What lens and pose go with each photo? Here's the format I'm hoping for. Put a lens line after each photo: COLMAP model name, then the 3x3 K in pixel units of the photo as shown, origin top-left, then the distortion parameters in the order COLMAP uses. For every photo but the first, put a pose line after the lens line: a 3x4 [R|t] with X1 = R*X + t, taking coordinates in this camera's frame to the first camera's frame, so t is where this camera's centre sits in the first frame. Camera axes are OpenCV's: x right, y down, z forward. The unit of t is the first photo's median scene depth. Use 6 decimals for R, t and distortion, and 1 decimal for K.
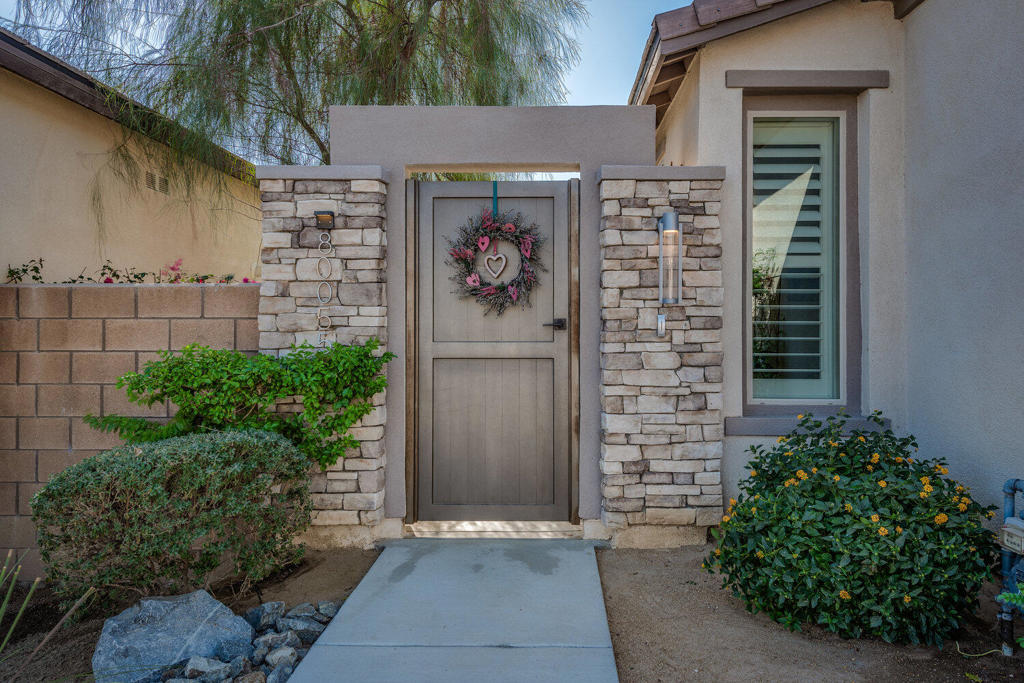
lens RADIAL K [[691.5, 0, 545.3], [0, 691.5, 321.0], [0, 0, 1]] dist [0.004237, -0.000431]
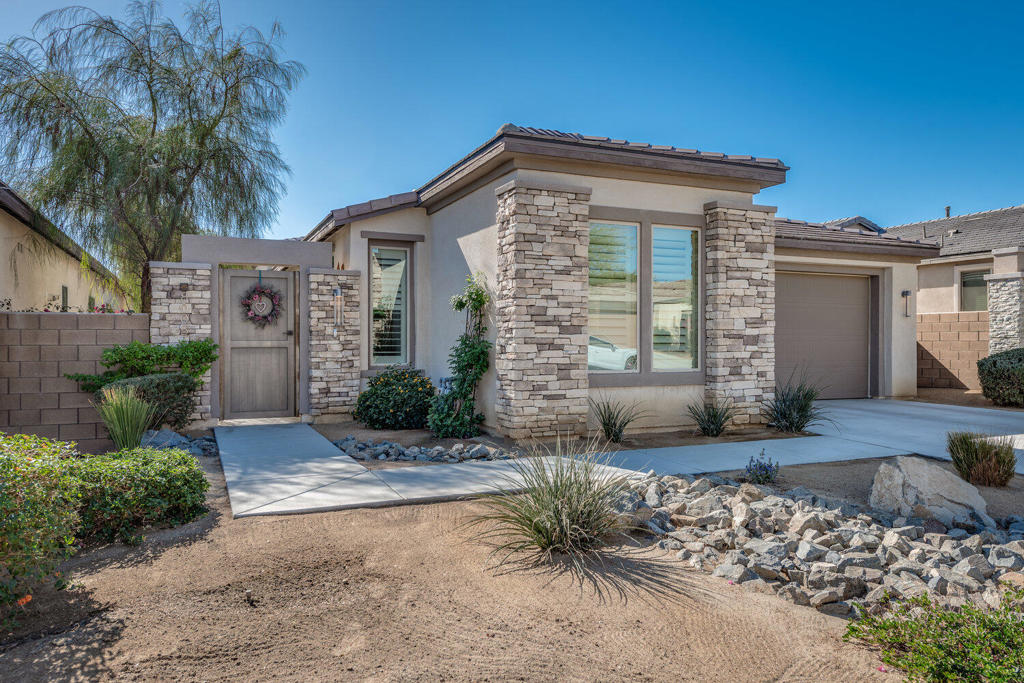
lens RADIAL K [[736.7, 0, 526.9], [0, 736.7, 340.7], [0, 0, 1]] dist [0.040902, -0.004218]
pose [[0.904261, -0.001533, 0.426977, -0.340910], [-0.001337, 0.999978, 0.006420, 0.014940], [-0.426977, -0.006377, 0.904240, -1.688691]]
